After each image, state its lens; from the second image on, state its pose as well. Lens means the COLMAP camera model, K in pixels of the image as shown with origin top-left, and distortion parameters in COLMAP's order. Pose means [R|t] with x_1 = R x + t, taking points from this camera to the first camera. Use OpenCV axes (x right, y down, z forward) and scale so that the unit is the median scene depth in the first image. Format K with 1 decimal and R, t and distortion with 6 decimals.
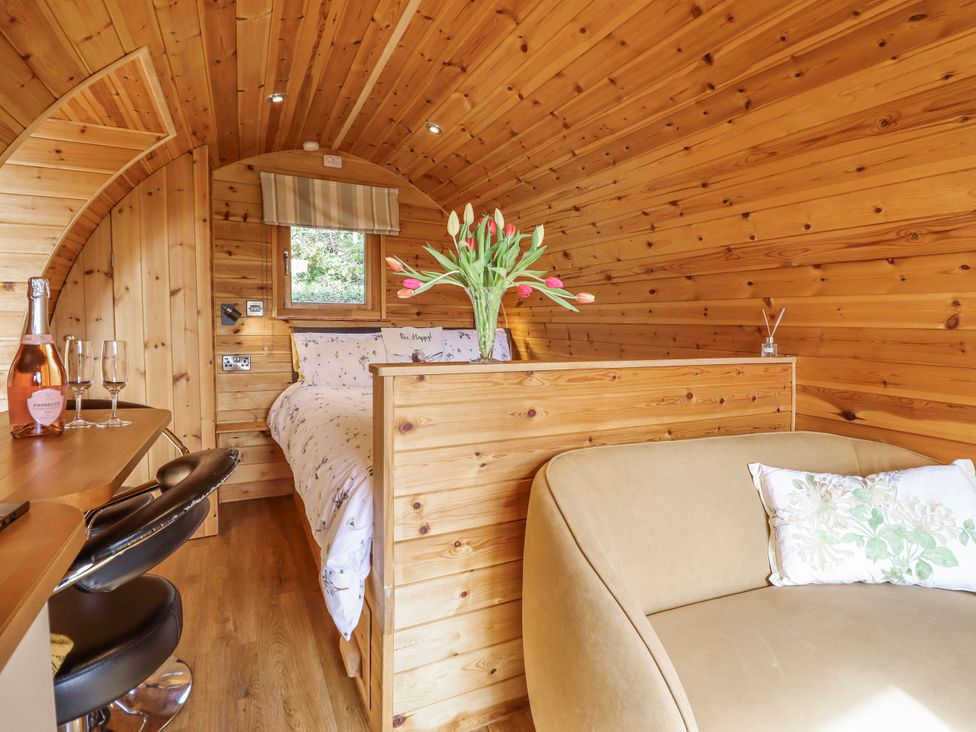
lens RADIAL K [[505.2, 0, 487.9], [0, 505.2, 355.5], [0, 0, 1]] dist [-0.000769, -0.013095]
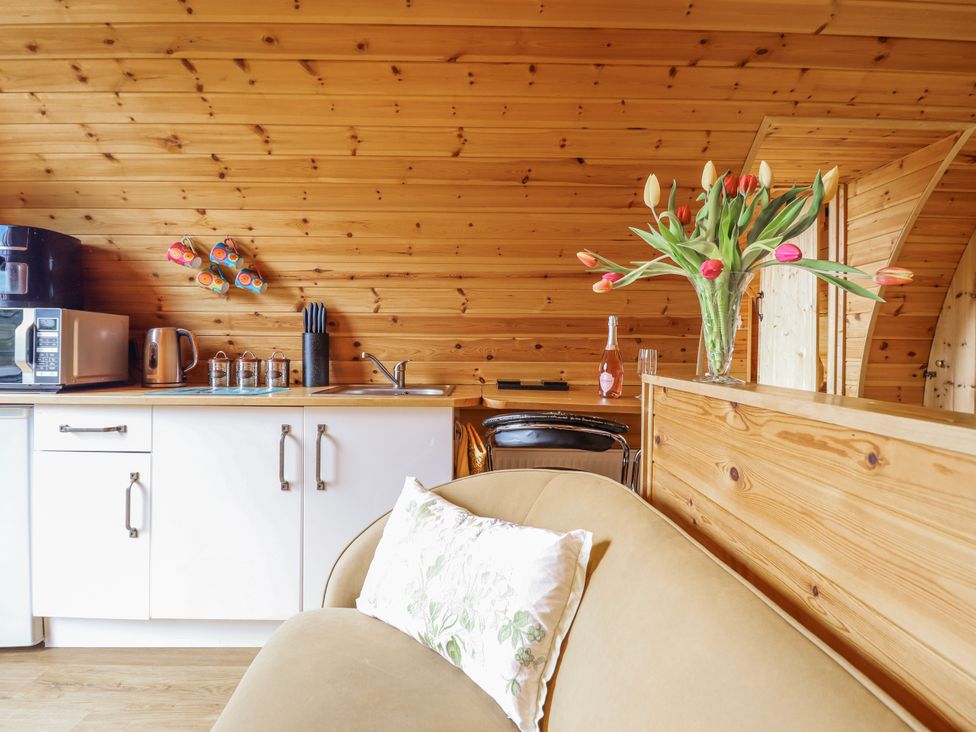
lens RADIAL K [[505.2, 0, 489.8], [0, 505.2, 351.1], [0, 0, 1]] dist [-0.000769, -0.013095]
pose [[-0.429492, -0.011879, -0.902993, 0.504273], [-0.077031, 0.996751, 0.023526, -0.013526], [0.899779, 0.079662, -0.429012, 0.675585]]
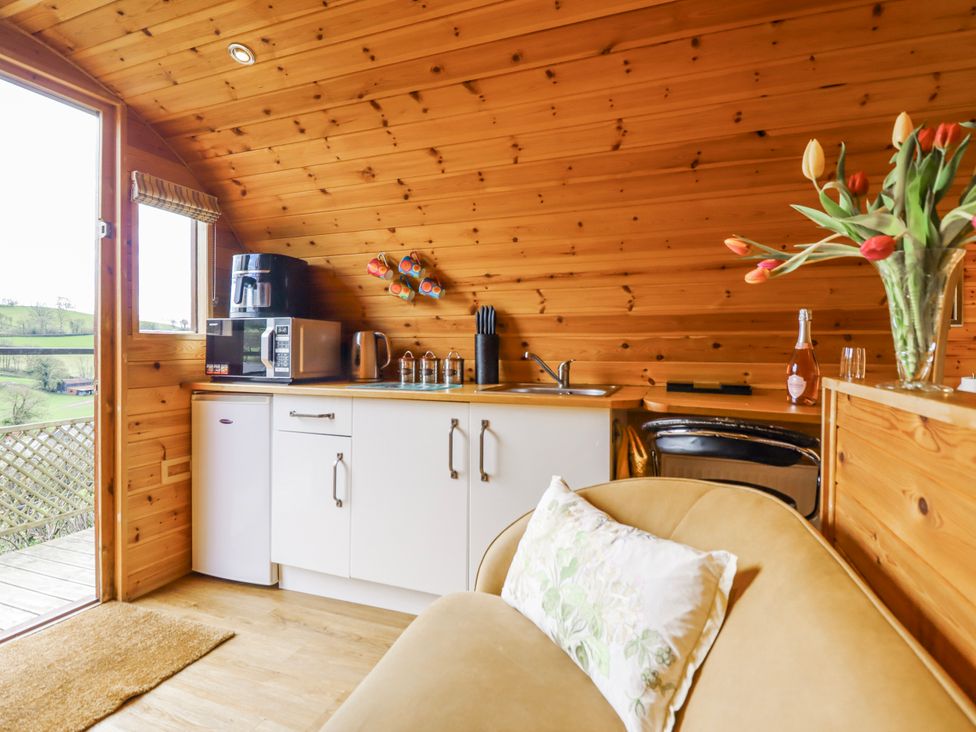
lens RADIAL K [[505.2, 0, 489.7], [0, 505.2, 350.2], [0, 0, 1]] dist [-0.000769, -0.013095]
pose [[-0.732780, -0.011347, -0.680371, 0.469481], [-0.060374, 0.997002, 0.048396, -0.017606], [0.677782, 0.076541, -0.731269, 0.724104]]
